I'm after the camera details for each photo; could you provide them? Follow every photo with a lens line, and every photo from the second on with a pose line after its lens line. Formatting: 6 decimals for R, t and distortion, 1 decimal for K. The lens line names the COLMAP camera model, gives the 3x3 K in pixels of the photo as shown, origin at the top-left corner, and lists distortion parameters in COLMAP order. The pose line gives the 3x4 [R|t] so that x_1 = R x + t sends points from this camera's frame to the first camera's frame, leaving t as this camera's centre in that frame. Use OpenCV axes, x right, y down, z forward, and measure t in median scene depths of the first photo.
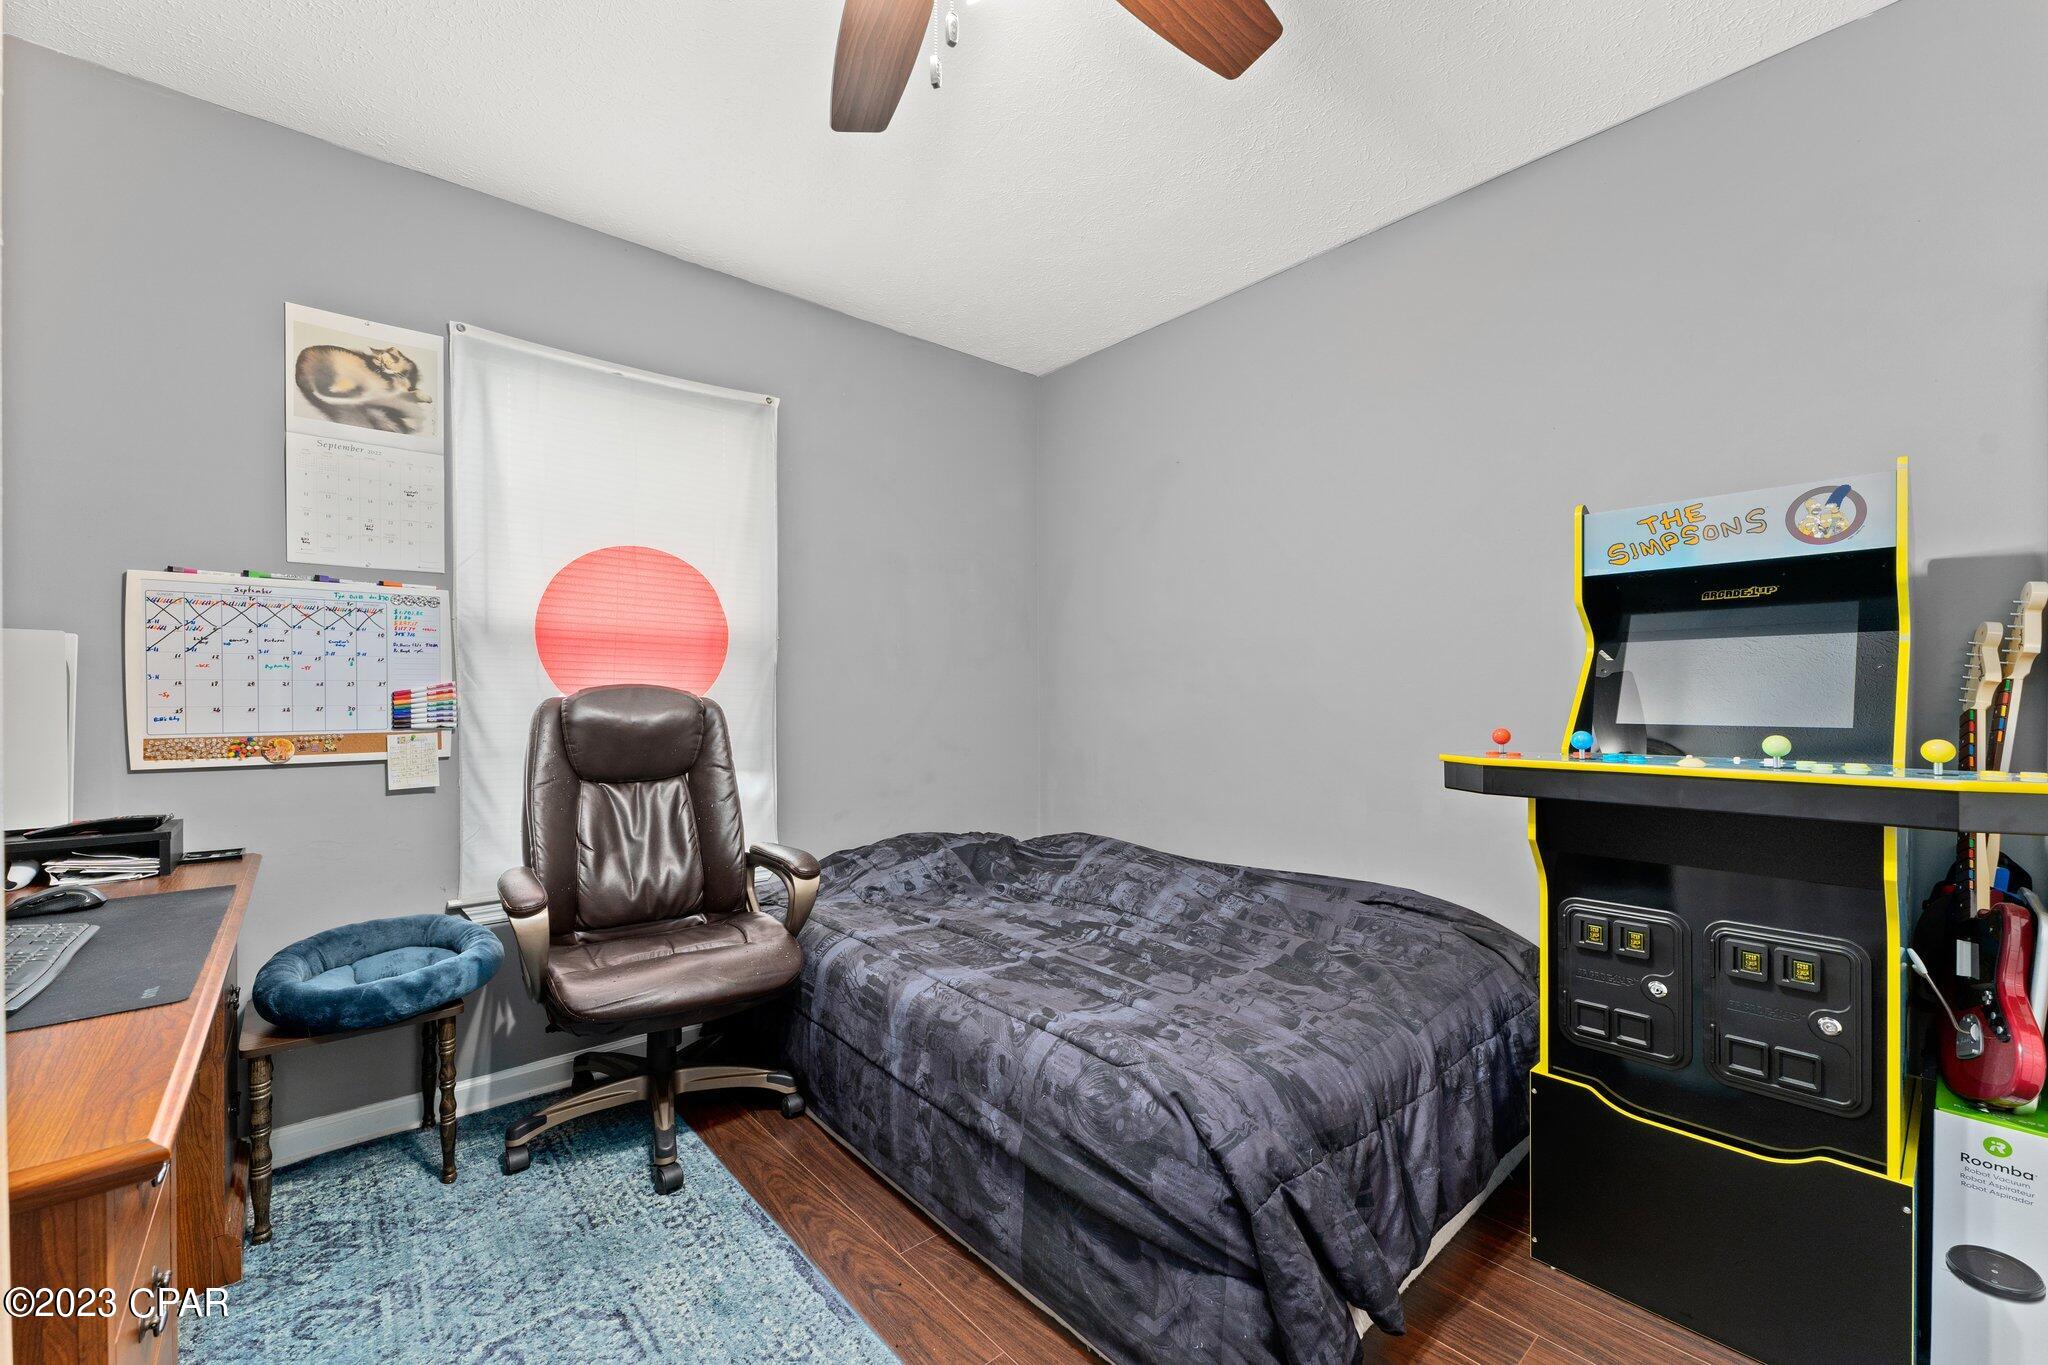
lens RADIAL K [[836.5, 0, 998.3], [0, 836.5, 693.4], [0, 0, 1]] dist [-0.000967, -0.000386]
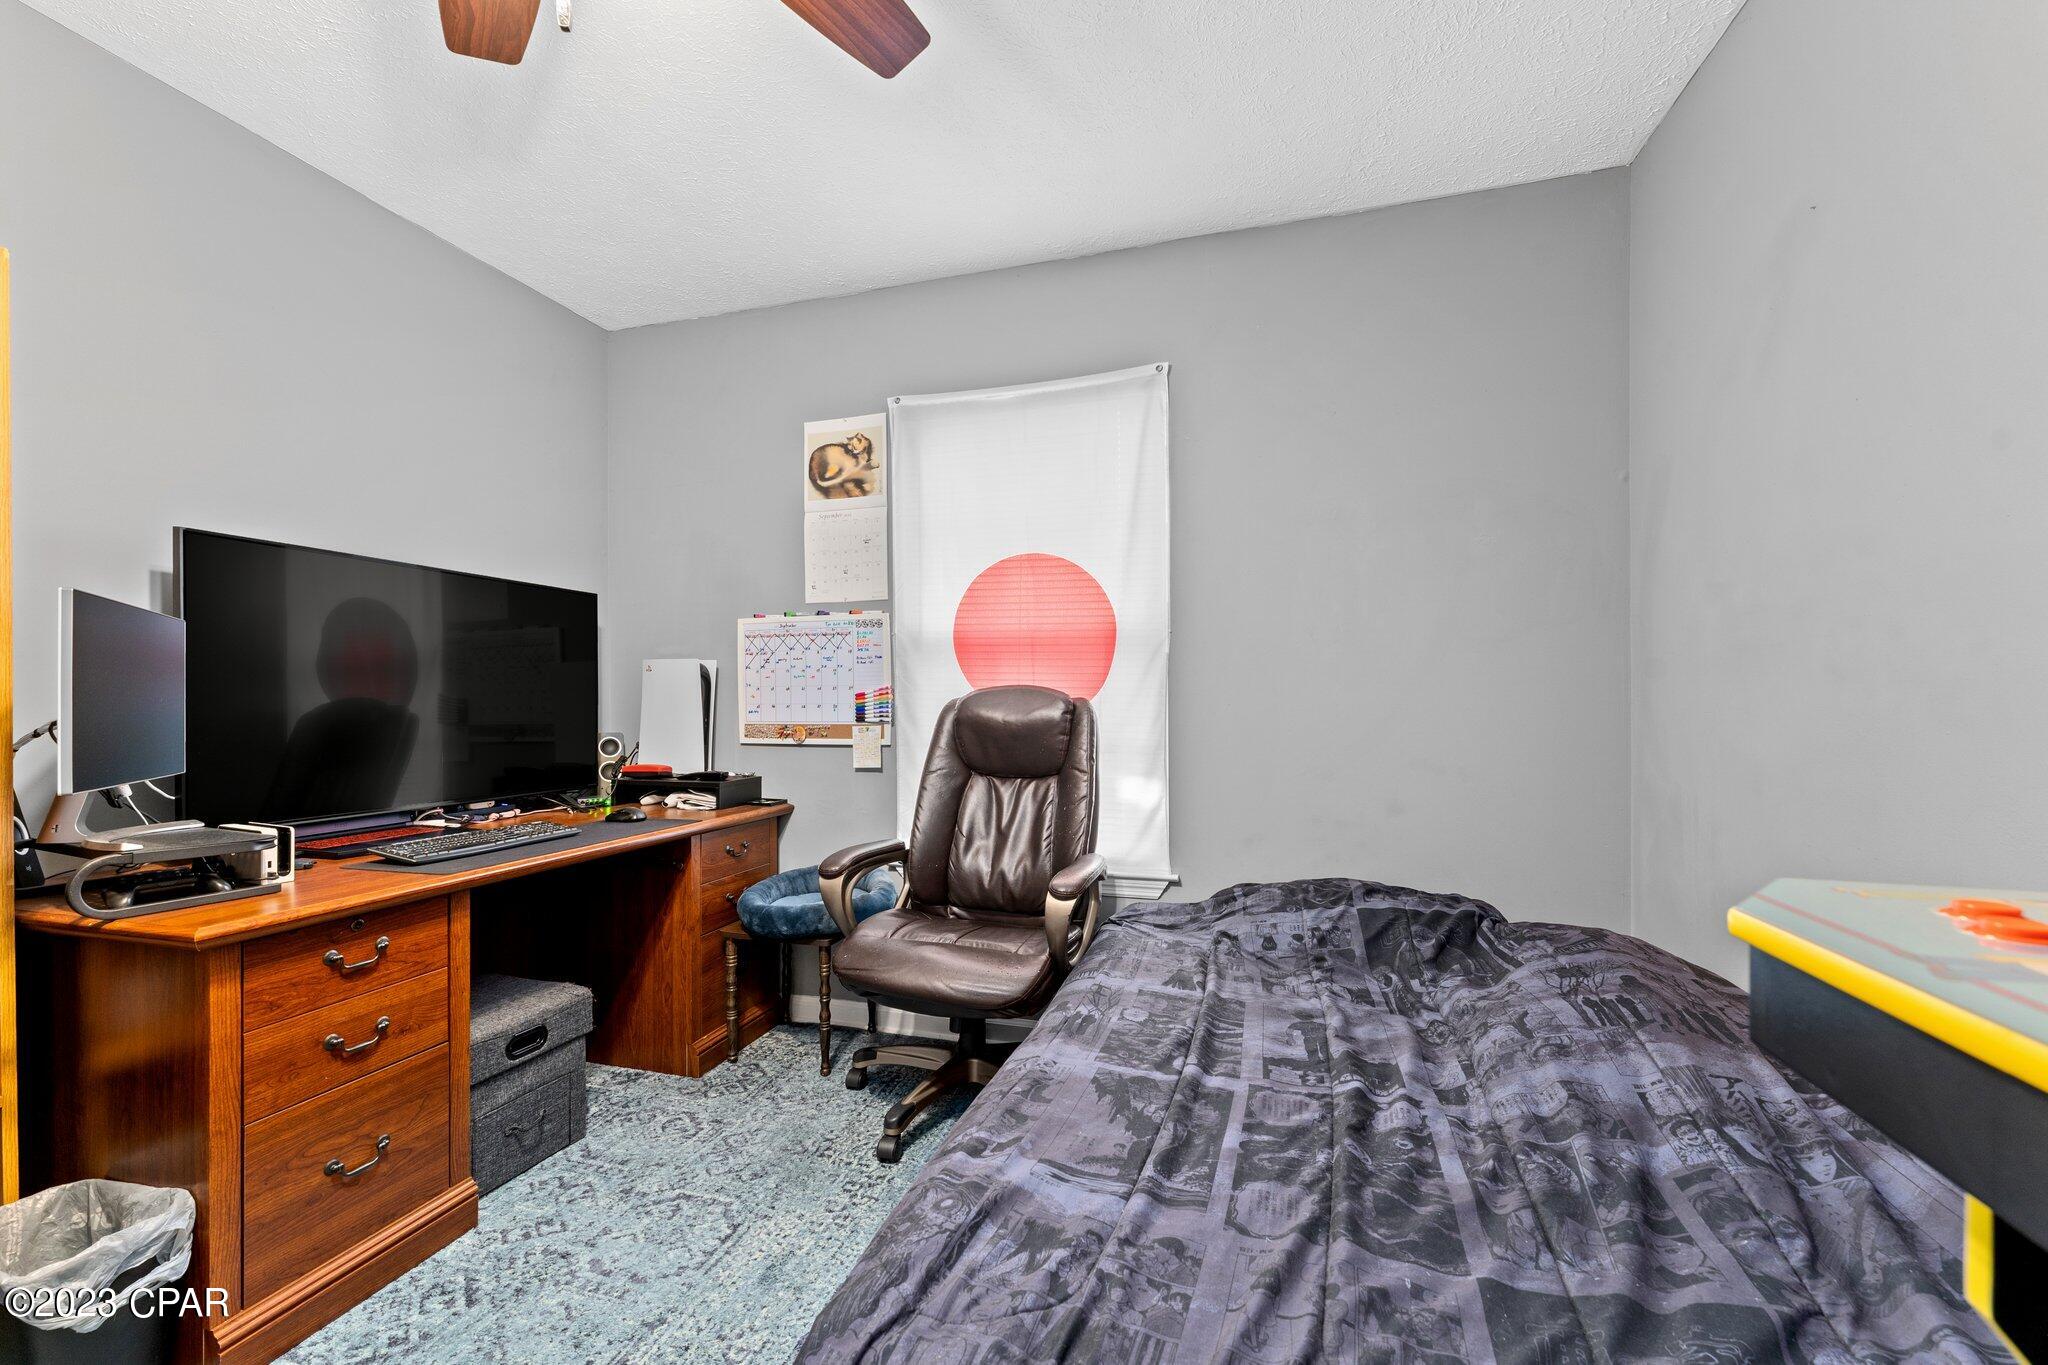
lens RADIAL K [[836.5, 0, 998.3], [0, 836.5, 693.4], [0, 0, 1]] dist [-0.000967, -0.000386]
pose [[0.538589, -0.003855, -0.842560, 0.501409], [0.006771, 0.999977, -0.000247, -0.000400], [0.842541, -0.005572, 0.538603, 0.468730]]
